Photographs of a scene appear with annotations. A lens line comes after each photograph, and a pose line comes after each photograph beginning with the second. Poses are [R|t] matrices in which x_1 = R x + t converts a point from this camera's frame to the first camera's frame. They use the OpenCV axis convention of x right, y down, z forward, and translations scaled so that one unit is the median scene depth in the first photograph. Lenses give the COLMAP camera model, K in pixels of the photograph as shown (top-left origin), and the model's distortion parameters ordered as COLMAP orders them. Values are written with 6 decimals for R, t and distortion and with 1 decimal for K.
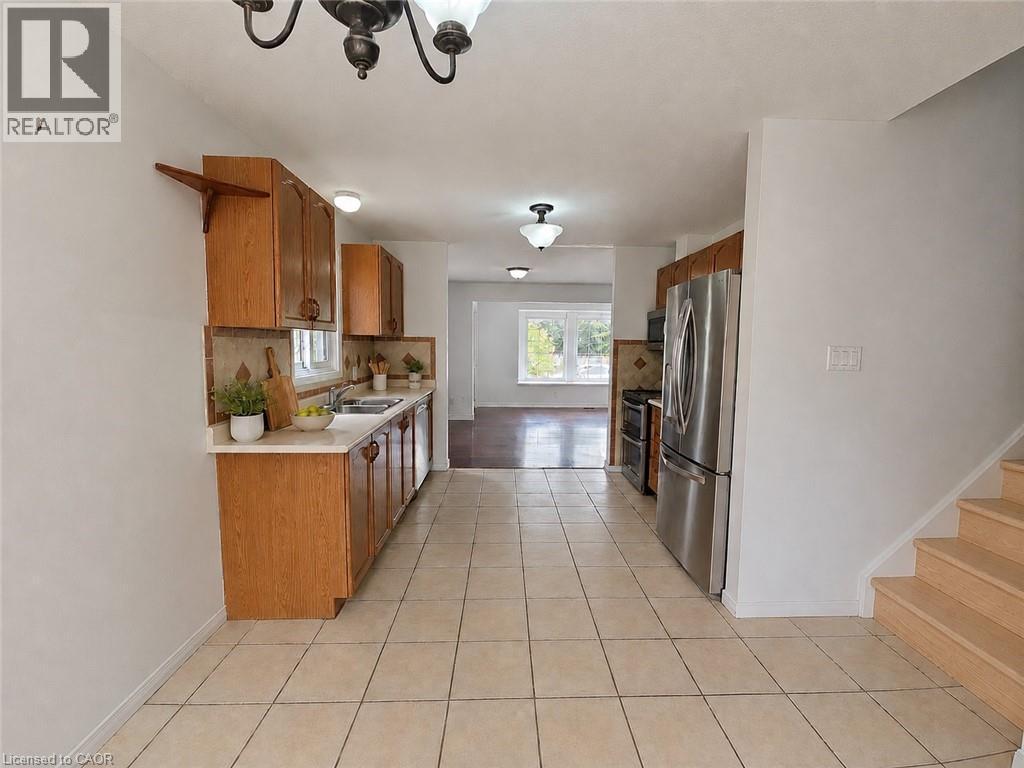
lens RADIAL K [[417.2, 0, 511.9], [0, 417.2, 382.3], [0, 0, 1]] dist [-0.004149, -0.000189]
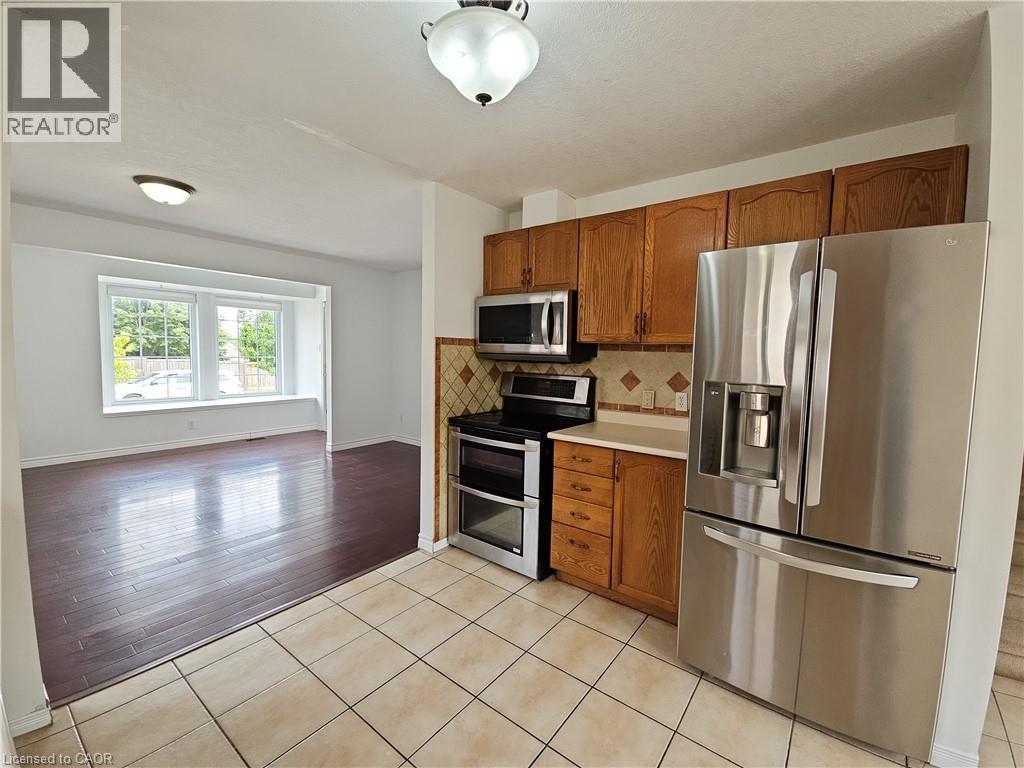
lens RADIAL K [[417.2, 0, 512.3], [0, 417.2, 377.9], [0, 0, 1]] dist [-0.004149, -0.000189]
pose [[0.616529, -0.045192, 0.786034, -0.168565], [0.055957, 0.998342, 0.013508, -0.044288], [-0.785341, 0.035657, 0.618036, 0.534703]]
